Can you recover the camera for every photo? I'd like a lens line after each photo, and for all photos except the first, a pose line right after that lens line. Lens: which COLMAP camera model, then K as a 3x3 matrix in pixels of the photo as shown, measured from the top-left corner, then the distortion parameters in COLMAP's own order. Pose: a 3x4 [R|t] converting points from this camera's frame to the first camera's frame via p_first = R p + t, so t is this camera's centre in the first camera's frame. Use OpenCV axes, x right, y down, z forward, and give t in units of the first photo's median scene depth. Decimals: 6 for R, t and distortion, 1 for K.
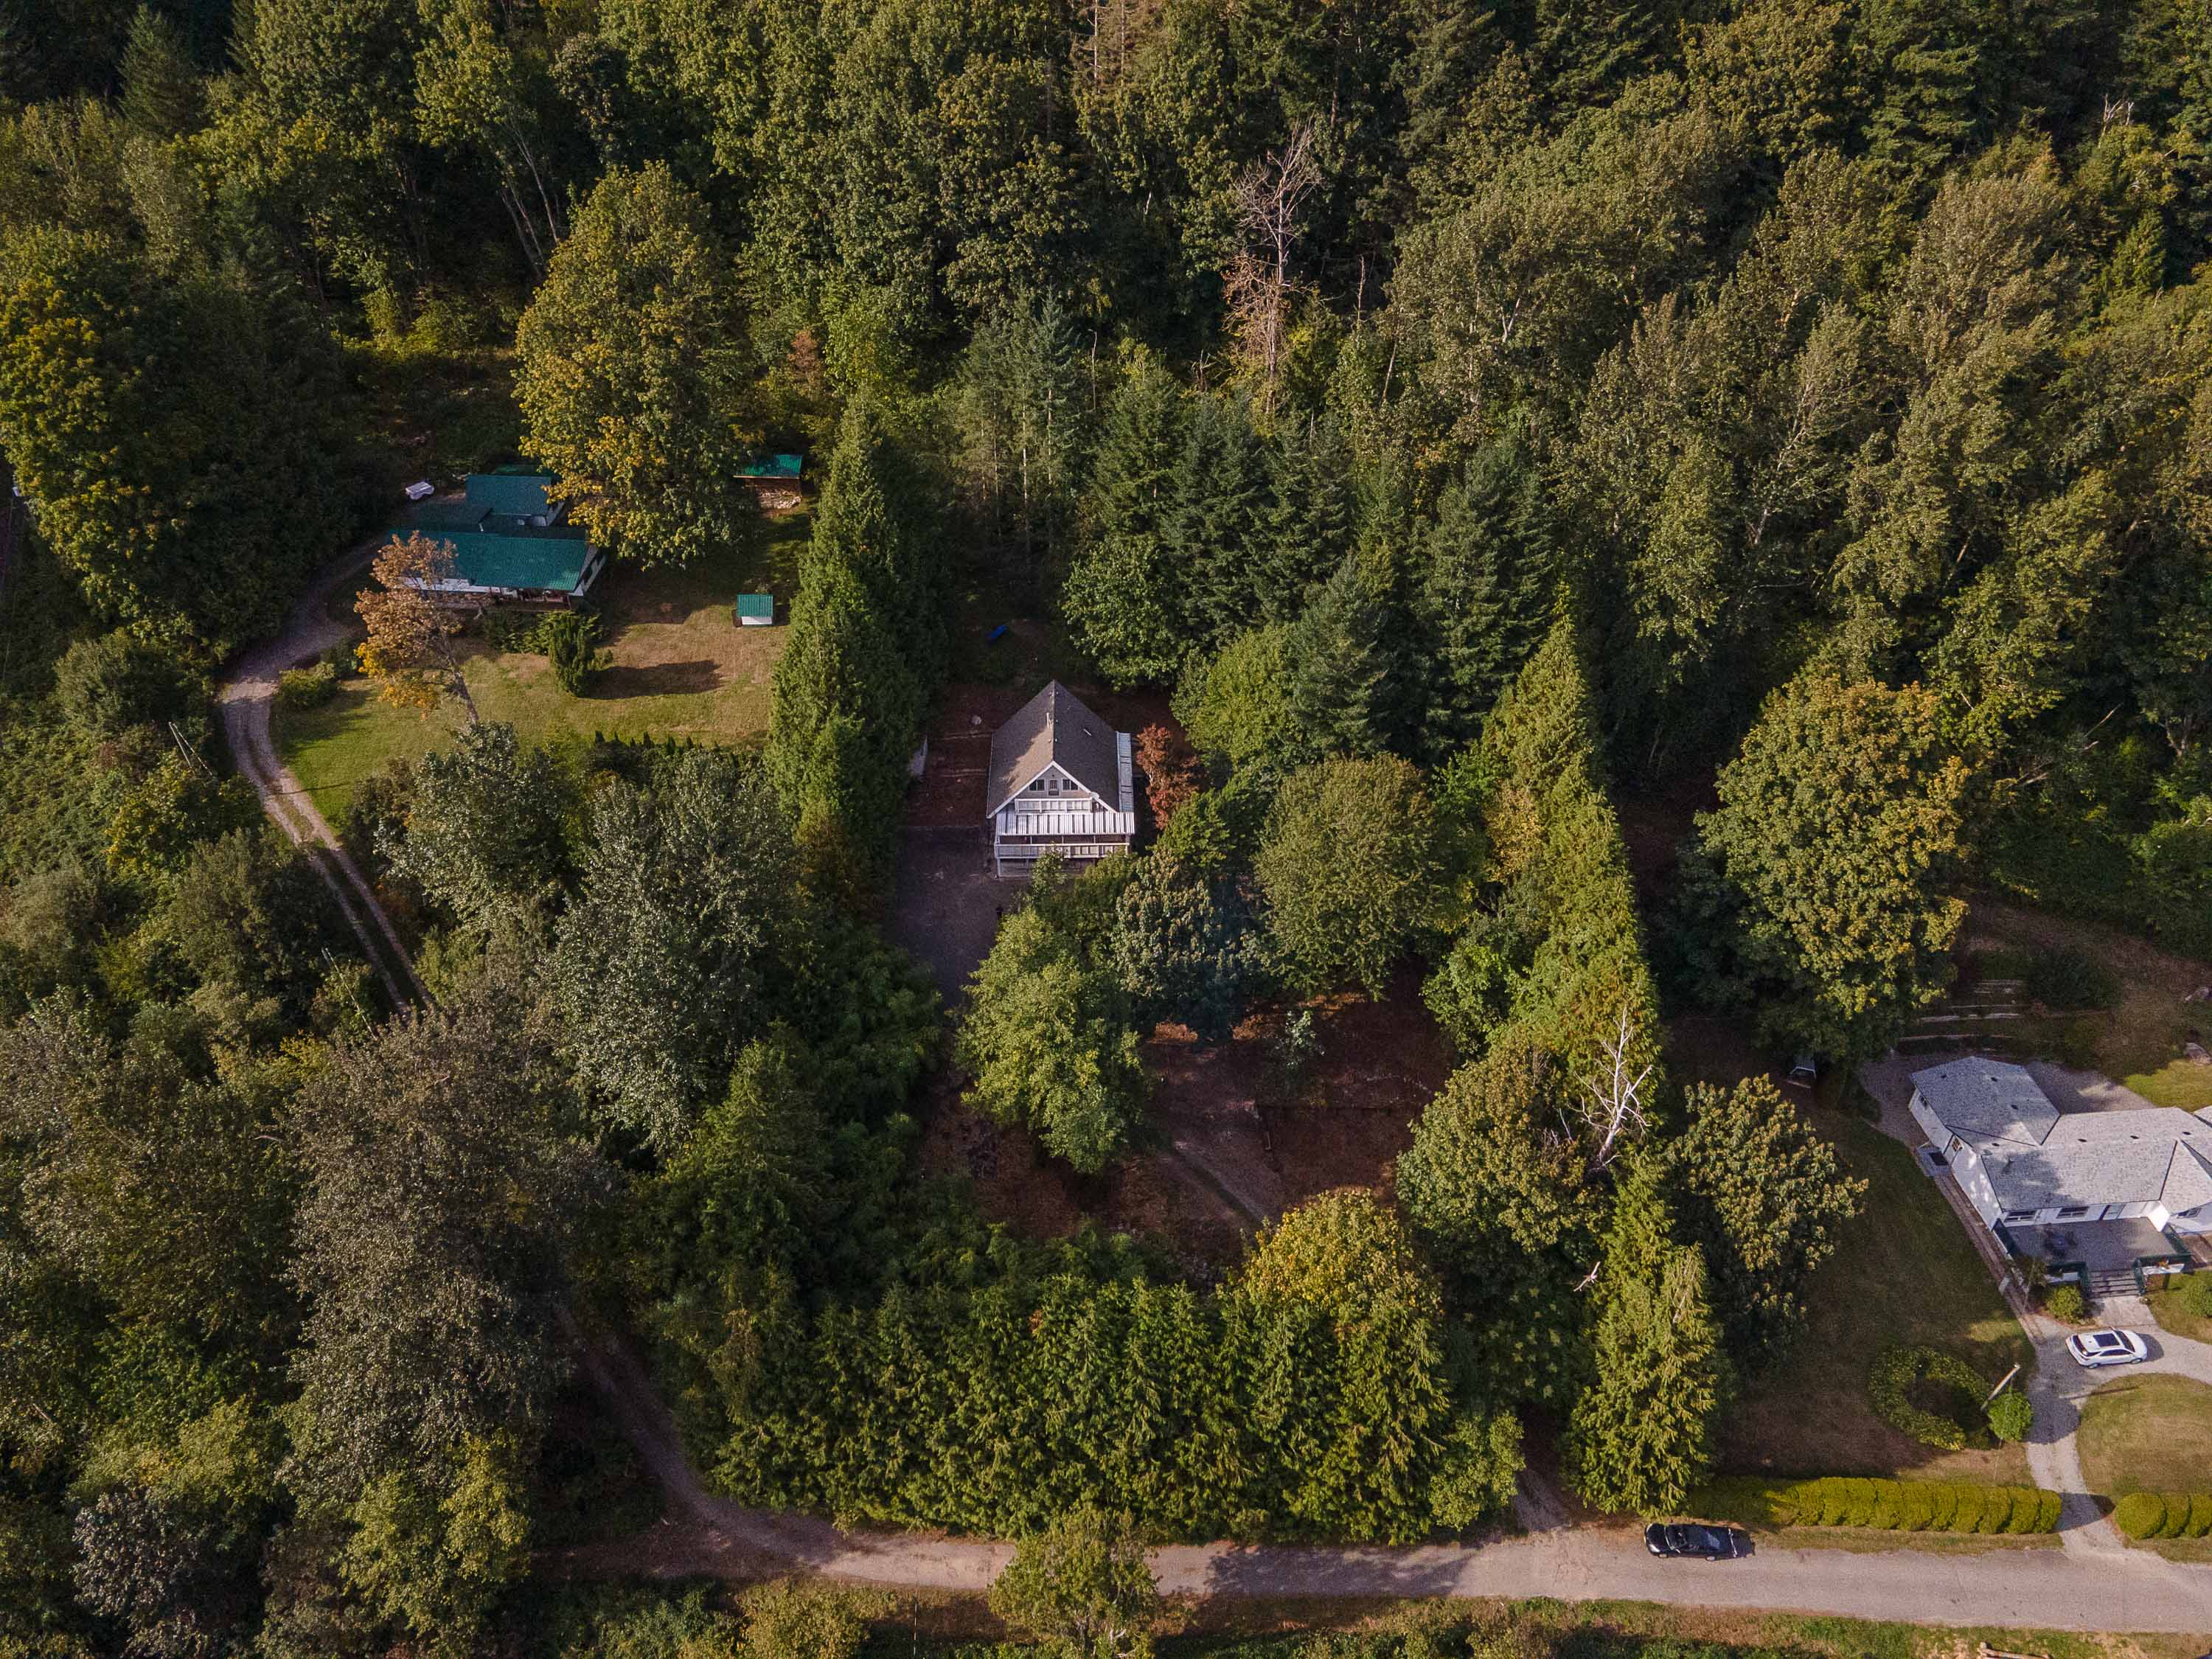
lens RADIAL K [[1625.8, 0, 1095.8], [0, 1625.8, 826.2], [0, 0, 1]] dist [0.027870, 0.032356]
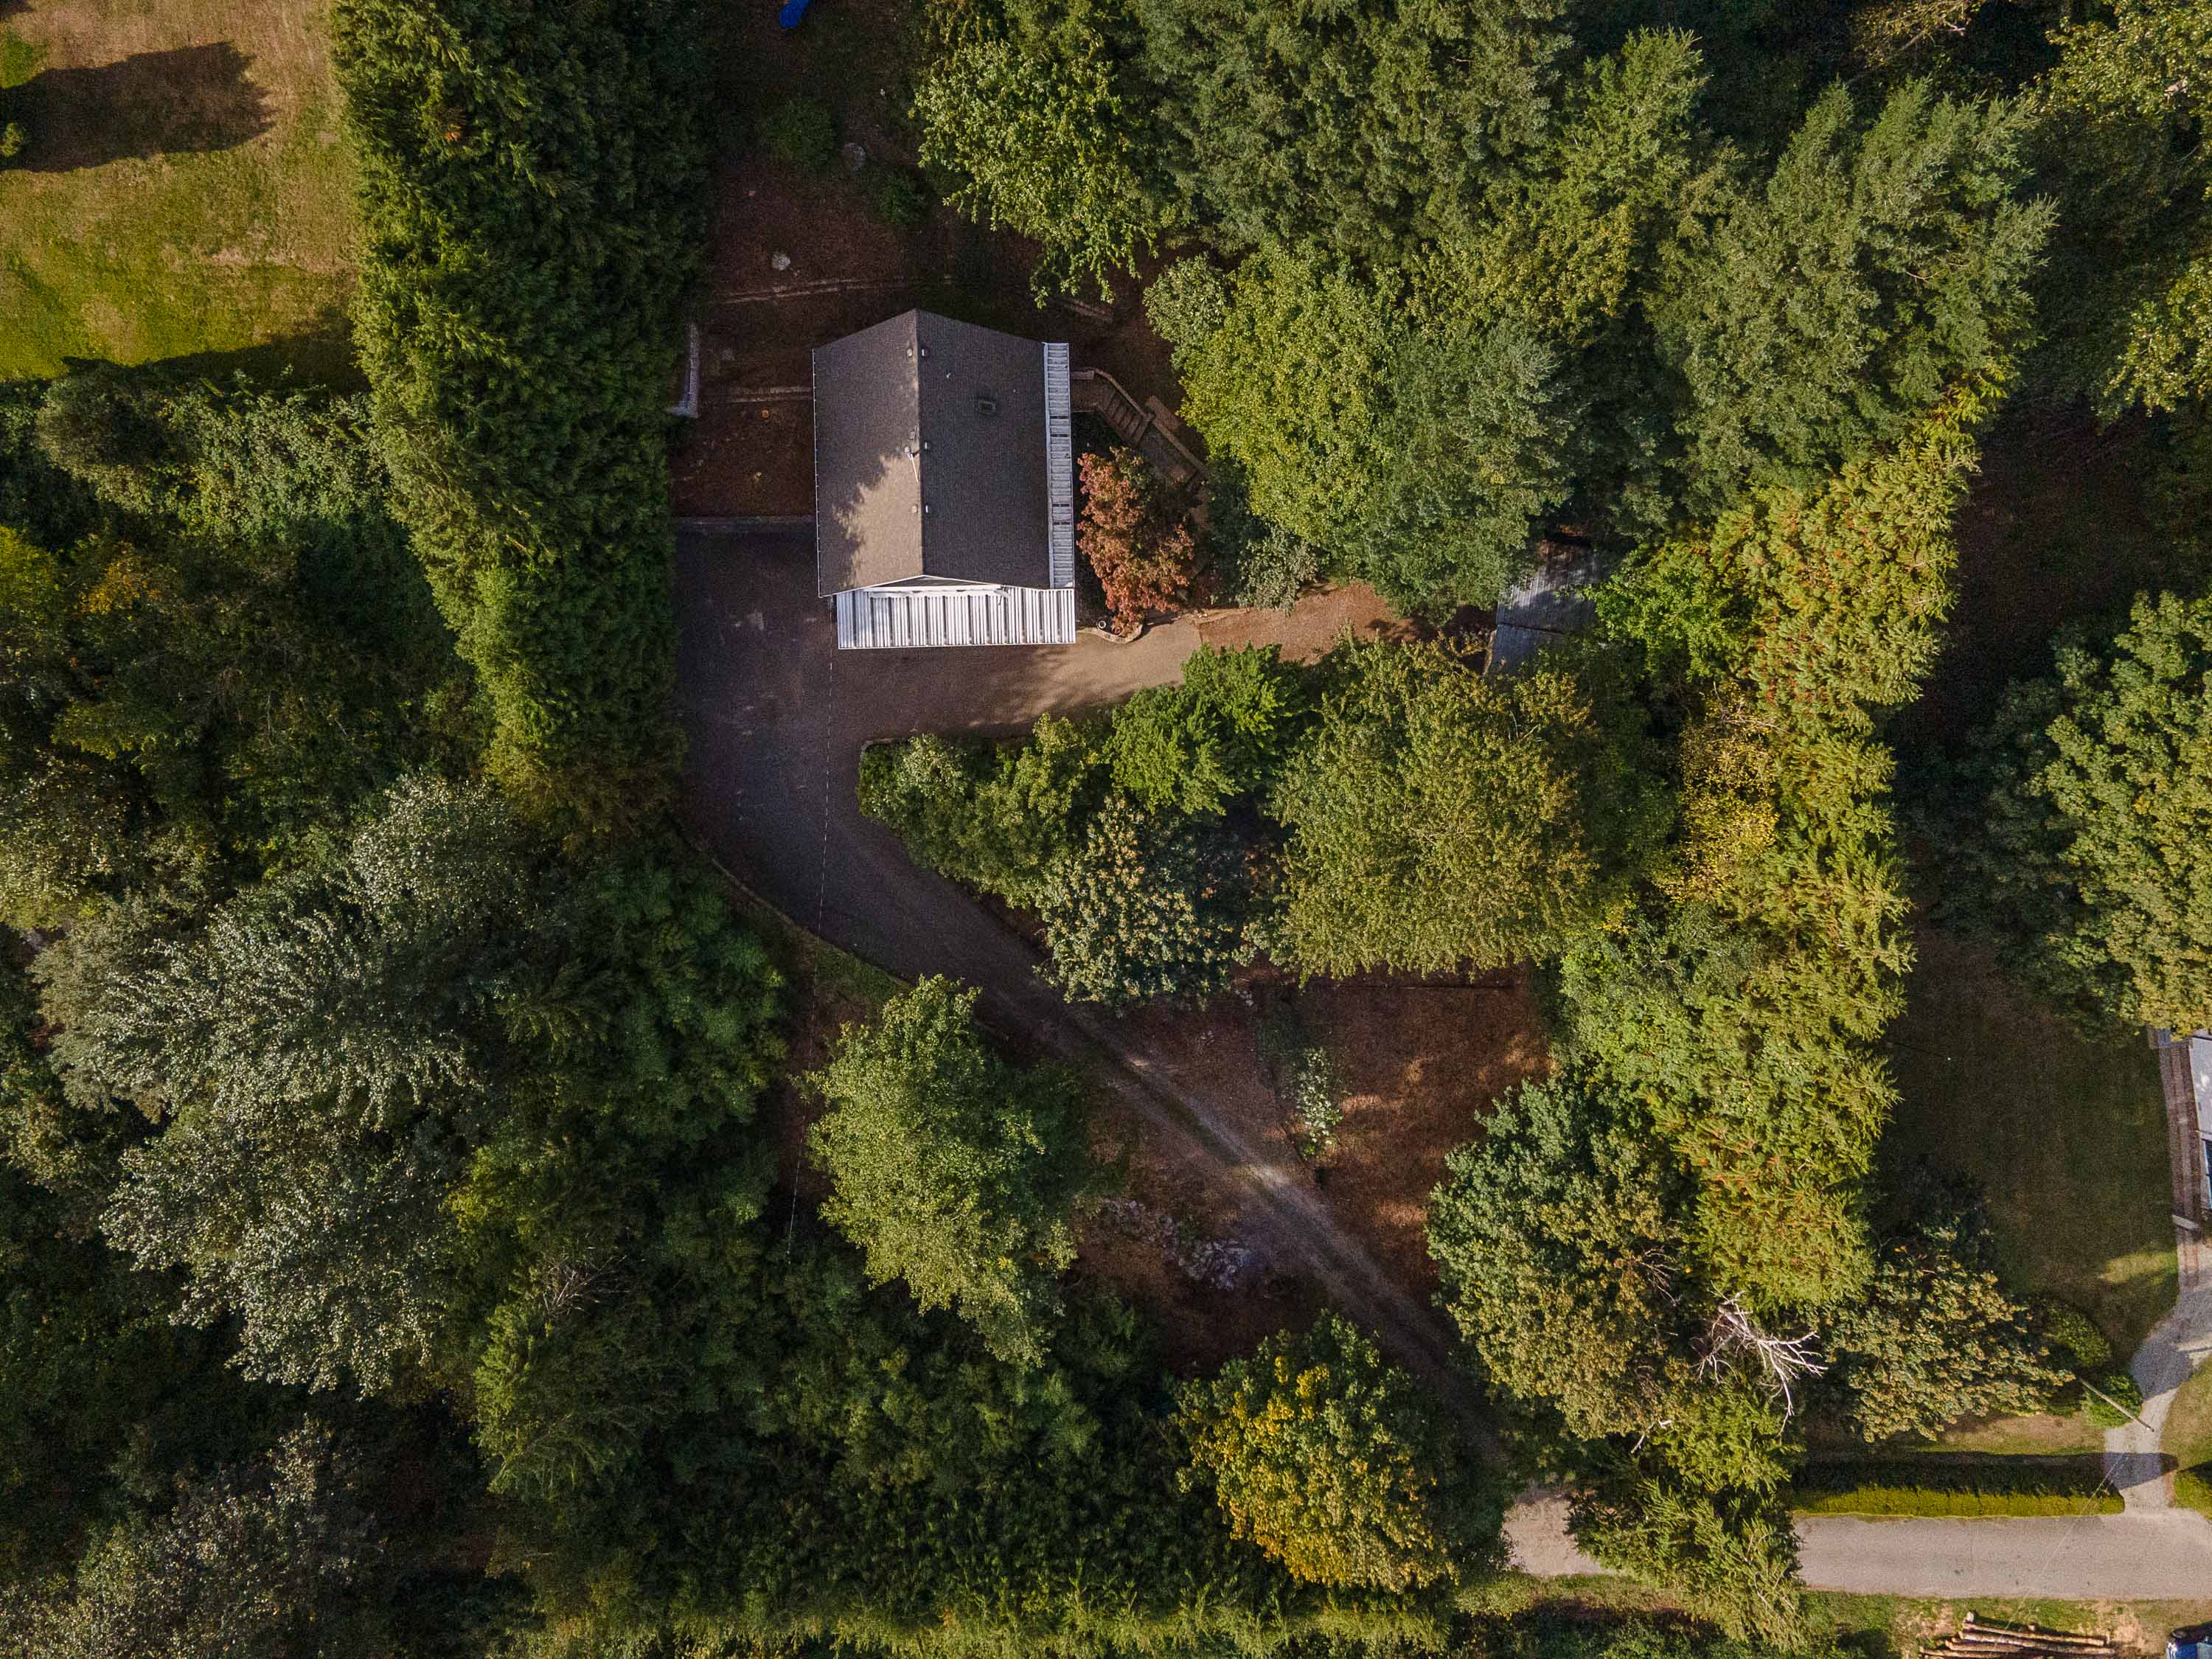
lens RADIAL K [[1529.9, 0, 1081.9], [0, 1529.9, 832.3], [0, 0, 1]] dist [0.059601, -0.004646]
pose [[0.999803, -0.017973, 0.008409, 0.020084], [0.005101, 0.642325, 0.766416, -0.371191], [-0.019176, -0.766222, 0.642290, 0.586959]]
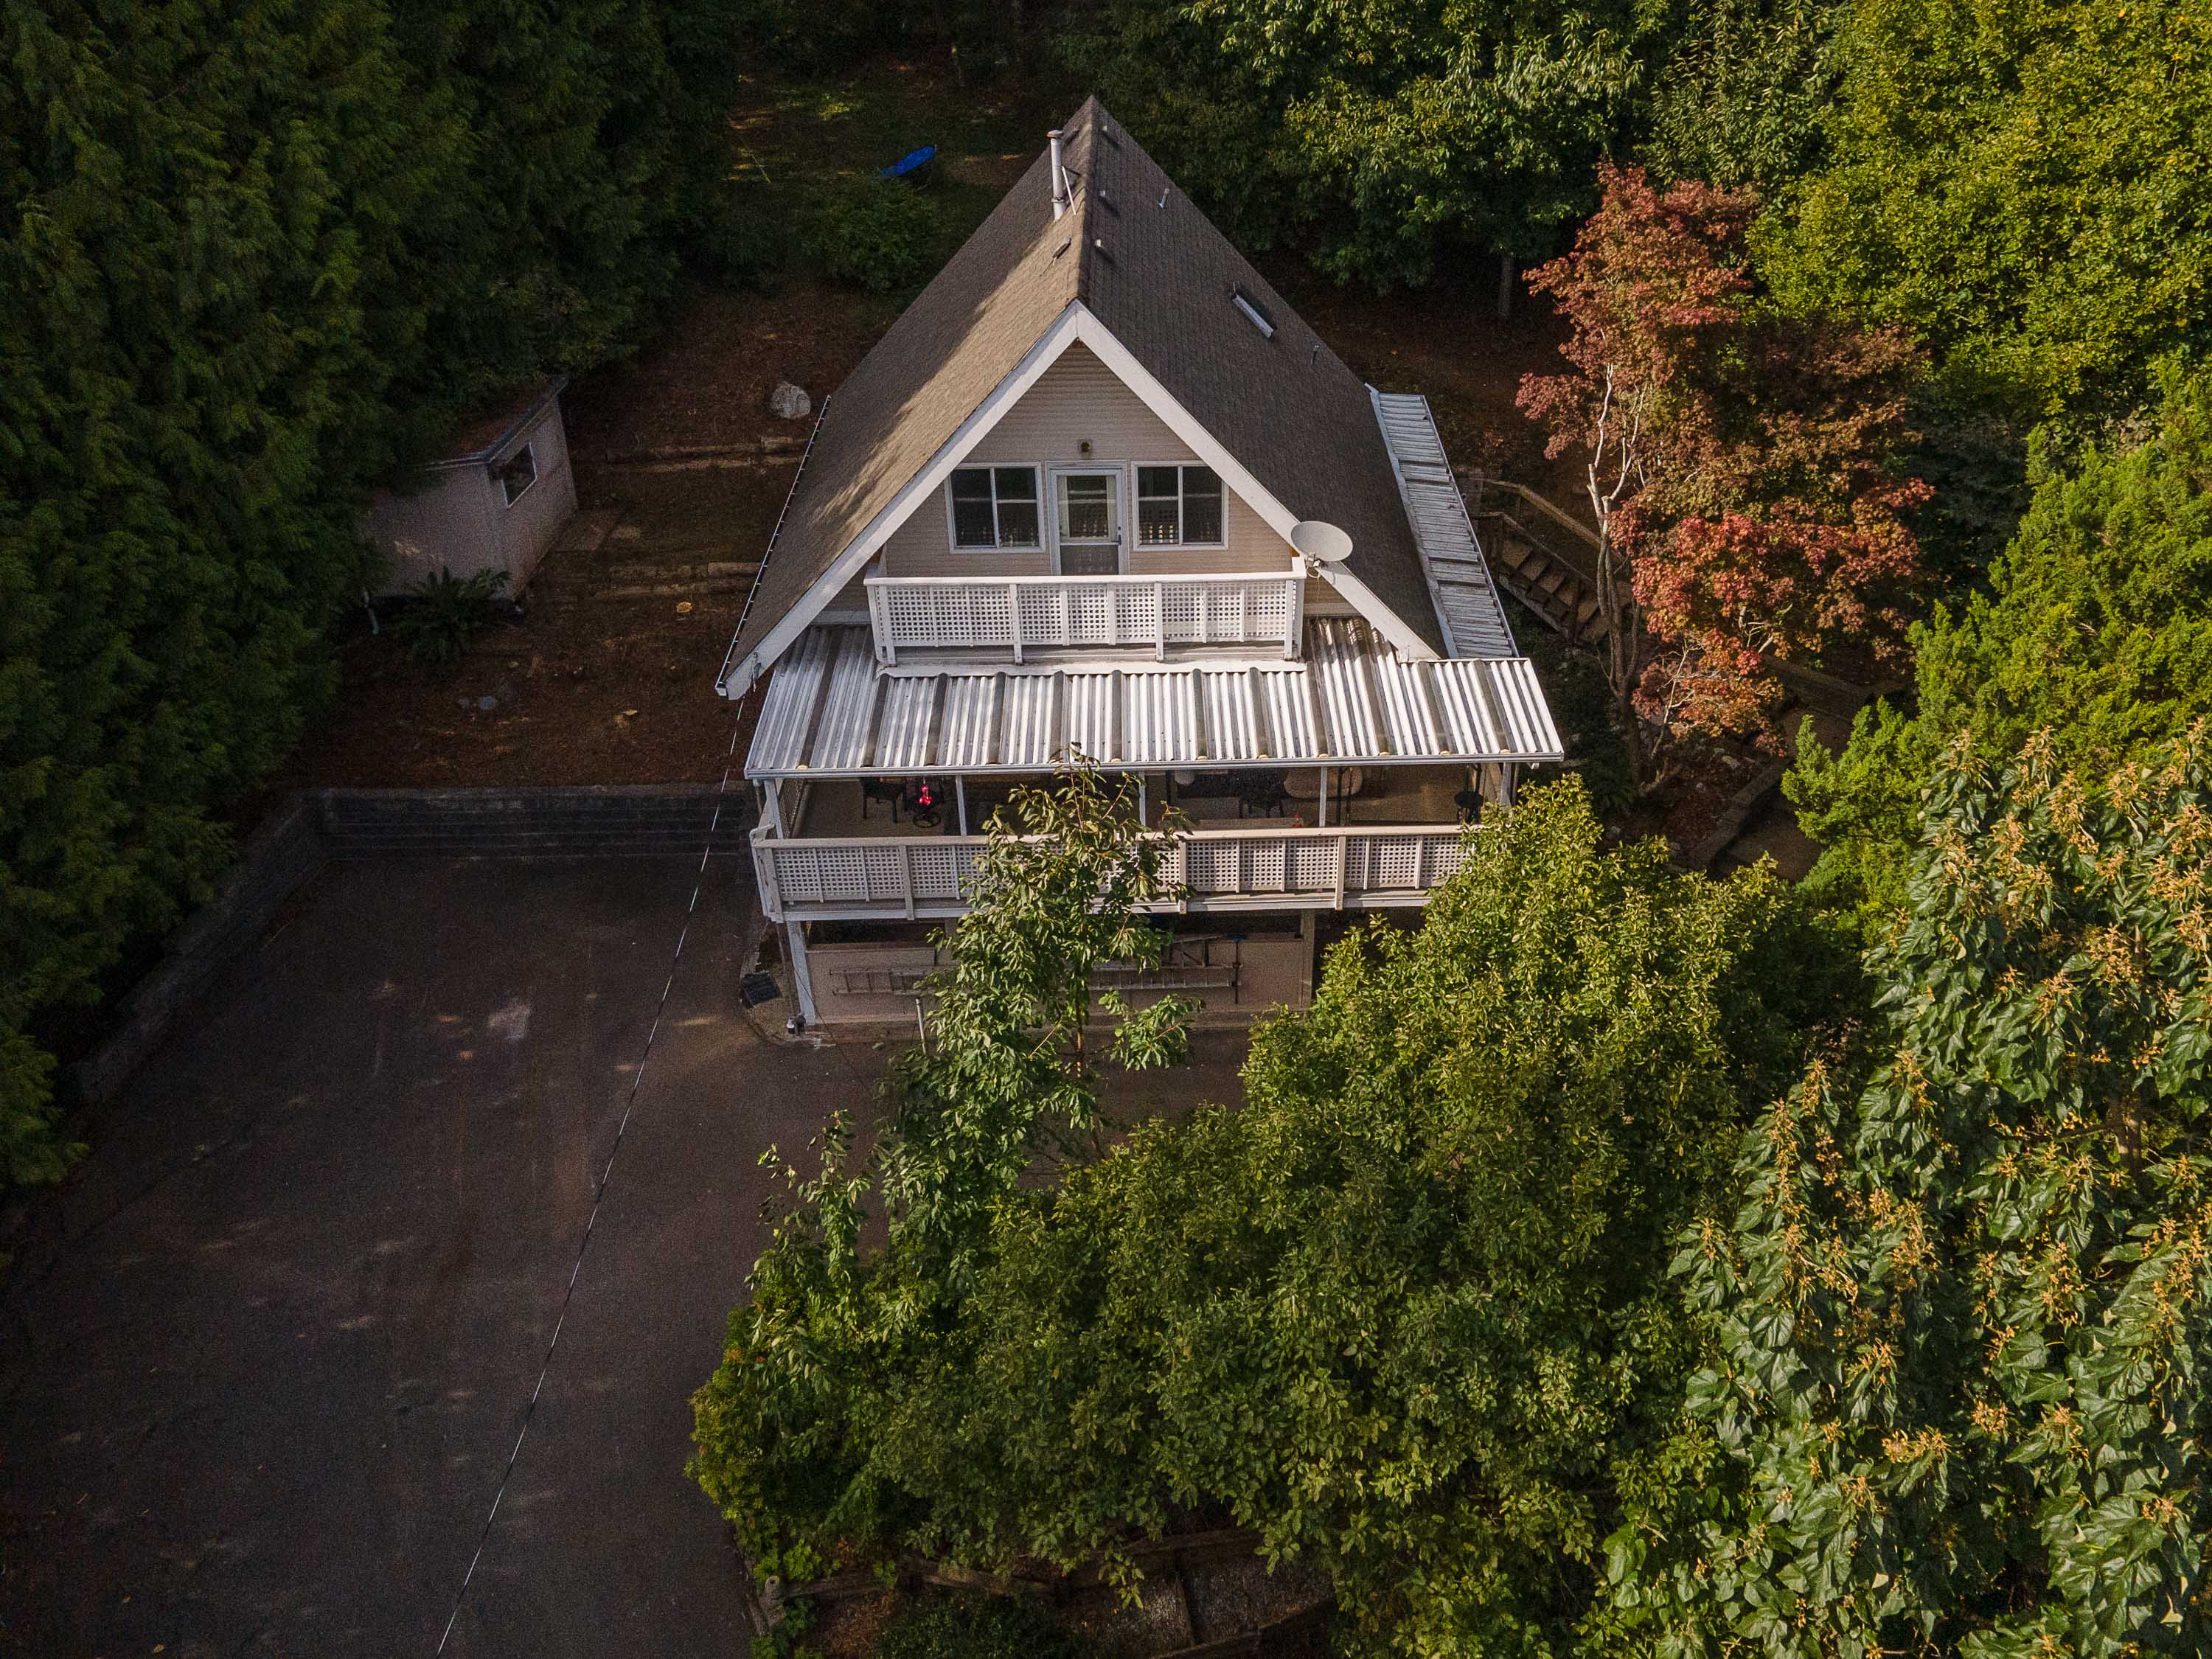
lens RADIAL K [[1768.2, 0, 1249.1], [0, 1768.2, 831.2], [0, 0, 1]] dist [0.003533, 0.001456]
pose [[0.998594, -0.007750, 0.052434, -0.018821], [0.012386, 0.995984, -0.088672, 0.028085], [-0.051536, 0.089197, 0.994680, 0.808695]]
